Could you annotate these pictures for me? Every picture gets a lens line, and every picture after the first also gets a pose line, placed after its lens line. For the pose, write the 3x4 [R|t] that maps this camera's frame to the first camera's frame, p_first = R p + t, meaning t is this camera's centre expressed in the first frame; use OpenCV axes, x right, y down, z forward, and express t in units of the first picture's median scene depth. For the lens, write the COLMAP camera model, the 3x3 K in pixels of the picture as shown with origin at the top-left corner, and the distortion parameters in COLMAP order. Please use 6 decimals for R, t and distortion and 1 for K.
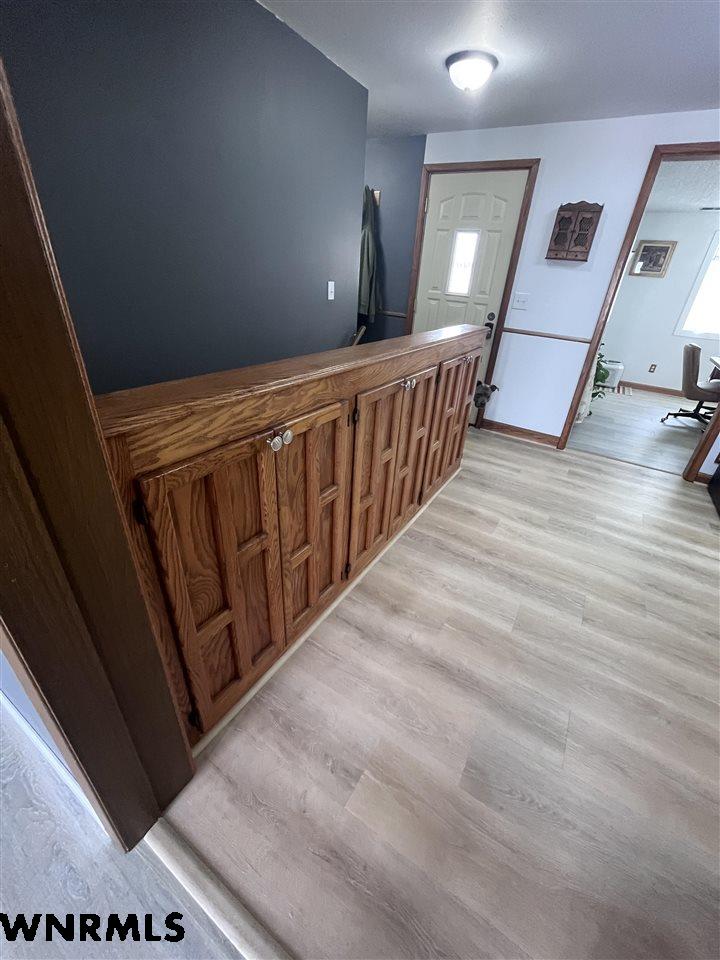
lens RADIAL K [[387.5, 0, 360.3], [0, 387.5, 482.2], [0, 0, 1]] dist [-0.001623, -0.000392]
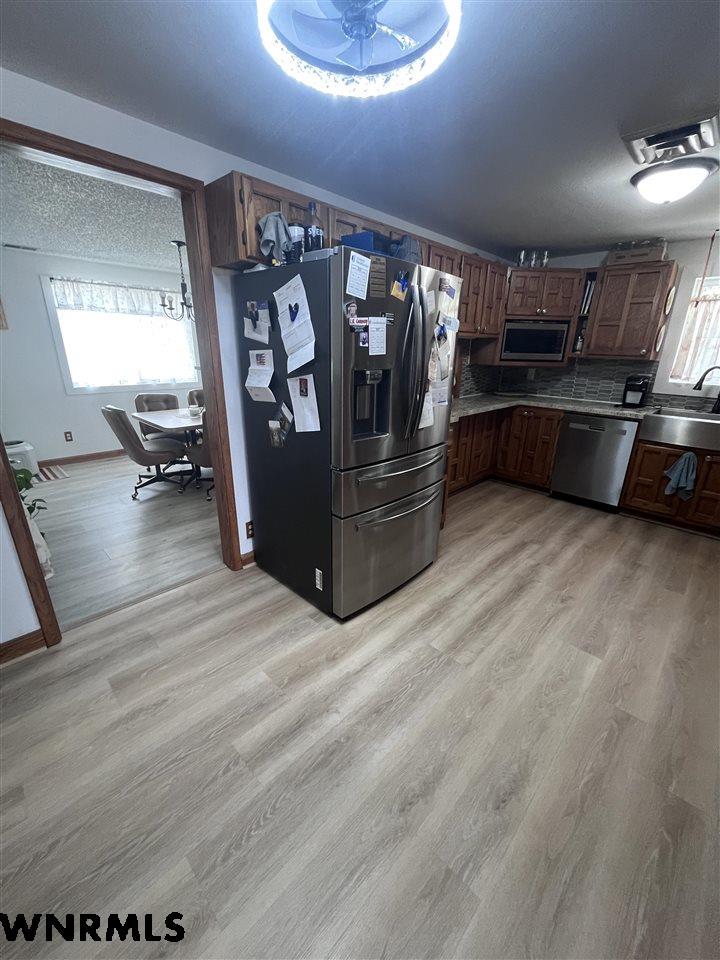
lens RADIAL K [[387.5, 0, 362.8], [0, 387.5, 482.3], [0, 0, 1]] dist [-0.001623, -0.000392]
pose [[0.216453, -0.374400, 0.901650, 0.223208], [0.462141, 0.852813, 0.243178, -0.214330], [-0.859985, 0.364053, 0.357619, 0.383683]]
